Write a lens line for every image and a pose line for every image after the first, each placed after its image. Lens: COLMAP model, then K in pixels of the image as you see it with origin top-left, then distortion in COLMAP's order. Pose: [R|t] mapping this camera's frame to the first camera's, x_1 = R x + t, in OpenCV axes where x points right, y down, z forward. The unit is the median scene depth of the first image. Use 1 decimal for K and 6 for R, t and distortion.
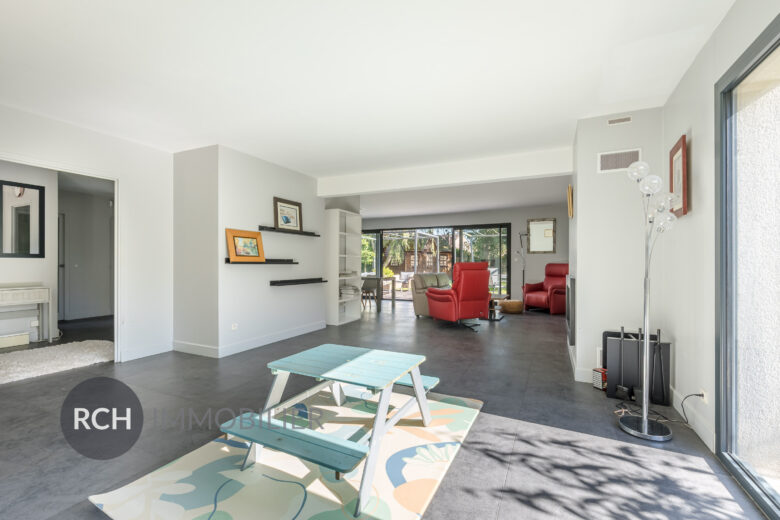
lens RADIAL K [[338.6, 0, 389.7], [0, 338.6, 263.3], [0, 0, 1]] dist [-0.004299, 0.000638]
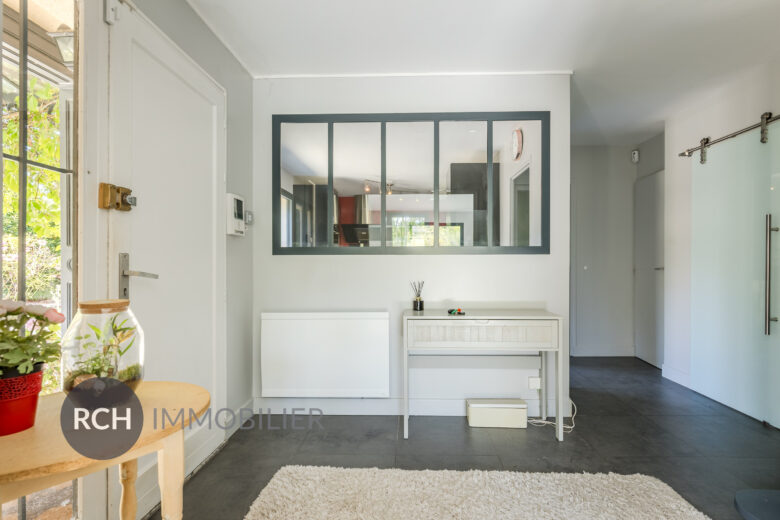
lens RADIAL K [[384.2, 0, 391.6], [0, 384.2, 257.2], [0, 0, 1]] dist [-0.000388, 0.000104]
pose [[0.393775, 0.003359, -0.919201, -0.592752], [-0.000074, 0.999993, 0.003623, -0.013415], [0.919207, -0.001358, 0.393772, 0.560862]]
